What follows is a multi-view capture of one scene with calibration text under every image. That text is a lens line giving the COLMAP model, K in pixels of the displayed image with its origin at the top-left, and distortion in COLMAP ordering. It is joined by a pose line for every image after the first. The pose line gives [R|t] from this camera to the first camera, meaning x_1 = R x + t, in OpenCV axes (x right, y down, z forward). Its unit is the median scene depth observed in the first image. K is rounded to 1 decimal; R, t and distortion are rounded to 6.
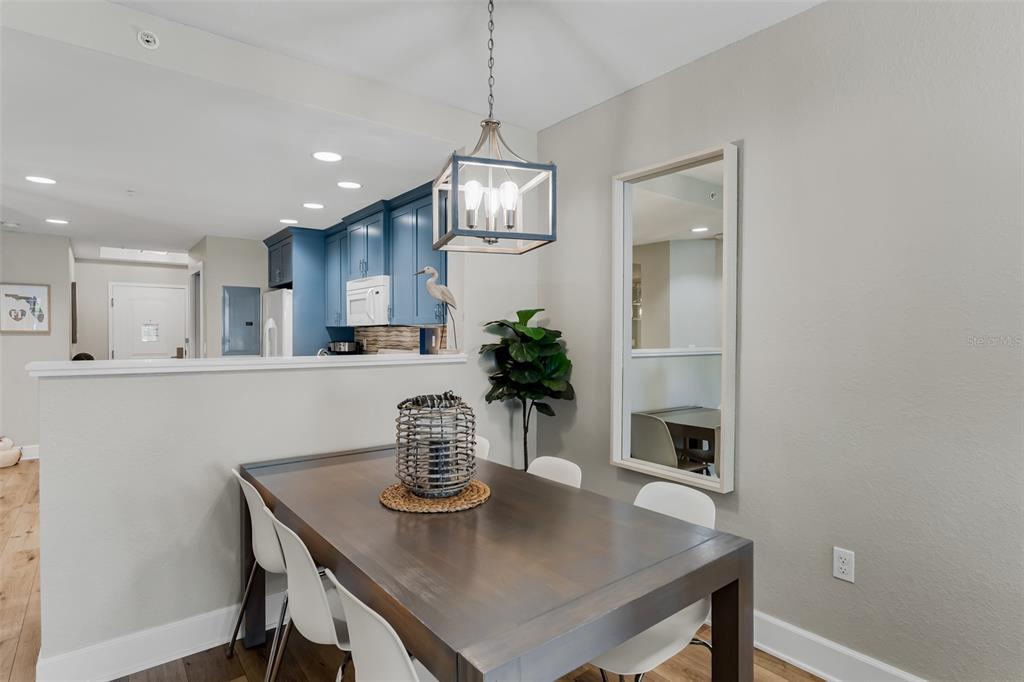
lens RADIAL K [[530.9, 0, 503.1], [0, 530.9, 335.9], [0, 0, 1]] dist [-0.003571, 0.000681]
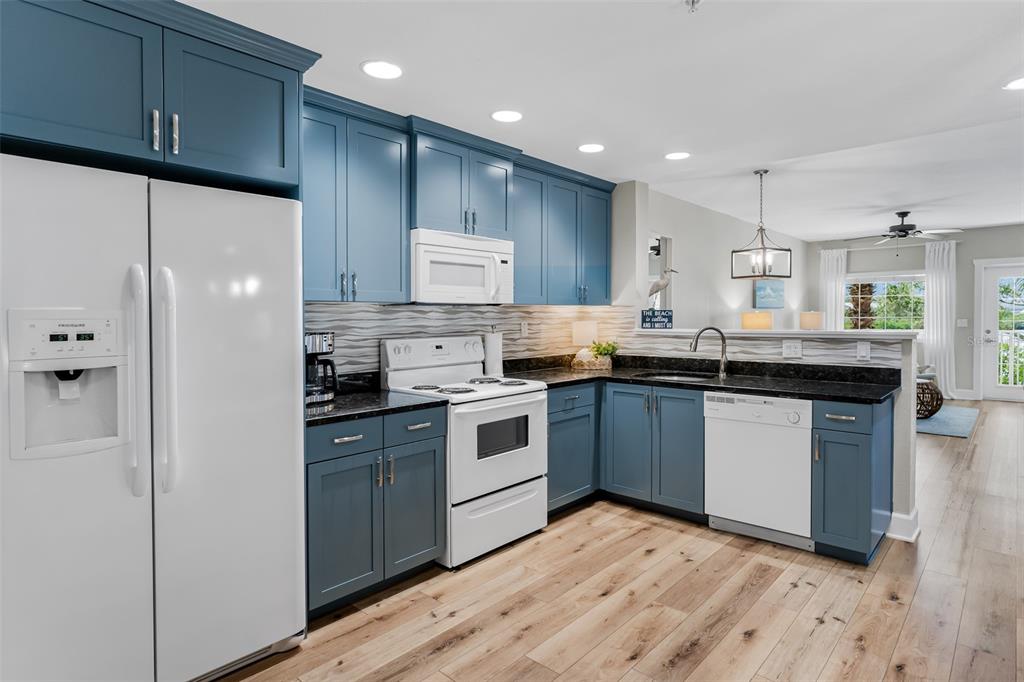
lens RADIAL K [[549.5, 0, 531.1], [0, 549.5, 325.8], [0, 0, 1]] dist [-0.003272, -0.002062]
pose [[-0.176002, -0.017998, 0.984225, -0.683696], [0.007720, 0.999777, 0.019663, -0.002506], [-0.984359, 0.011059, -0.175824, 0.738277]]
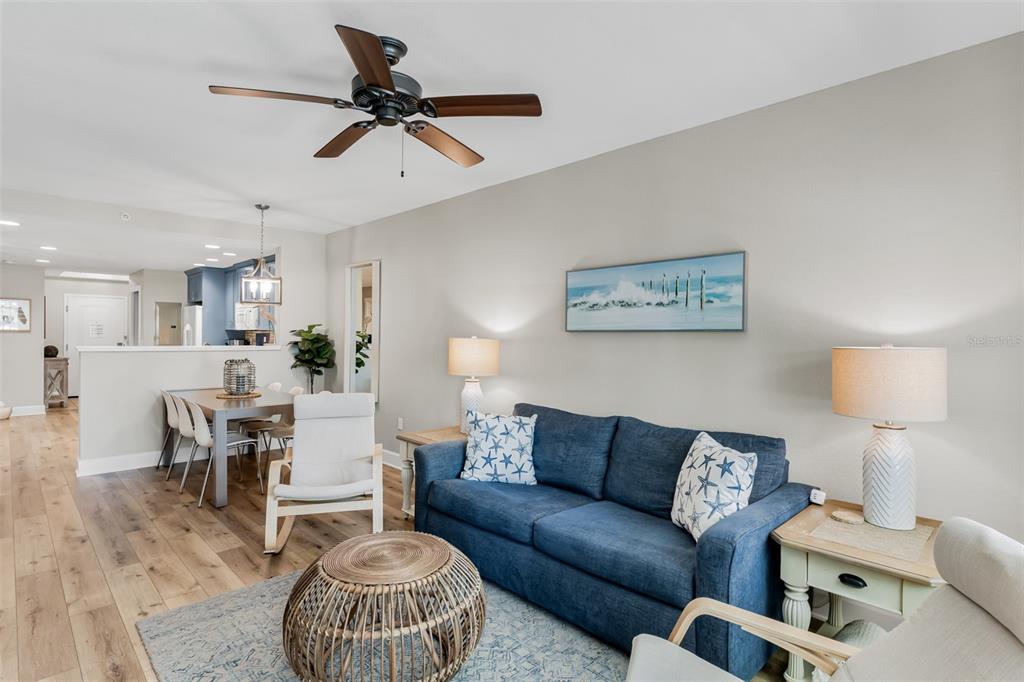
lens RADIAL K [[530.9, 0, 510.8], [0, 530.9, 343.4], [0, 0, 1]] dist [-0.003571, 0.000681]
pose [[0.994289, 0.009856, 0.106260, 0.360044], [-0.011178, 0.999867, 0.011847, -0.005231], [-0.106130, -0.012967, 0.994268, -0.688018]]
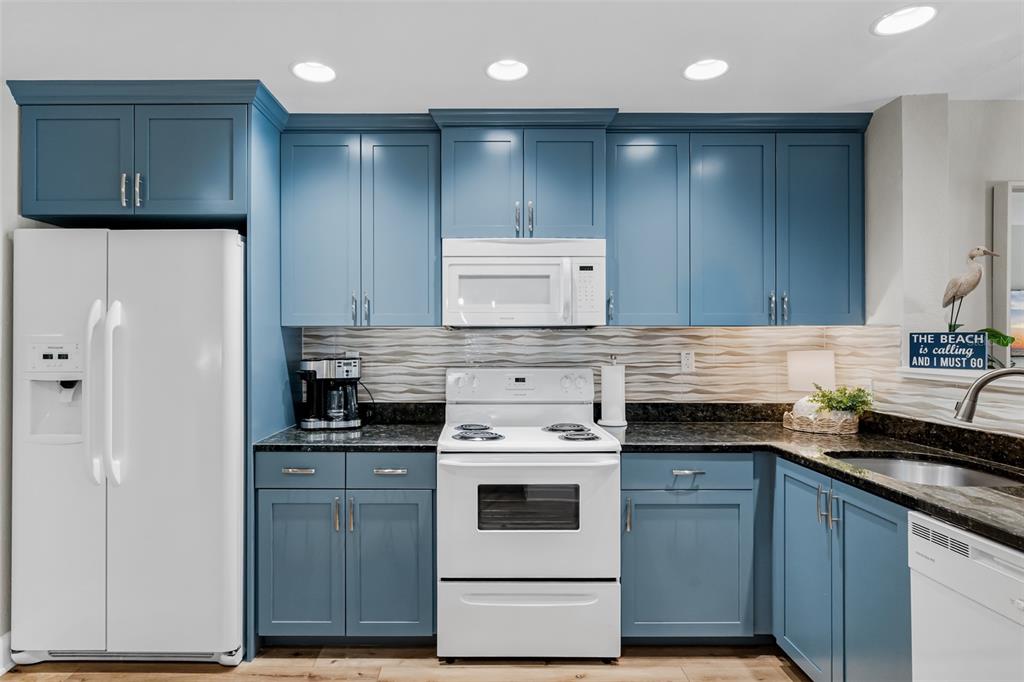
lens RADIAL K [[530.9, 0, 511.6], [0, 530.9, 340.1], [0, 0, 1]] dist [-0.003571, 0.000681]
pose [[0.618430, 0.002090, 0.785837, -0.466747], [0.002779, 0.999984, -0.004846, -0.001601], [-0.785835, 0.005181, 0.618414, 0.458260]]
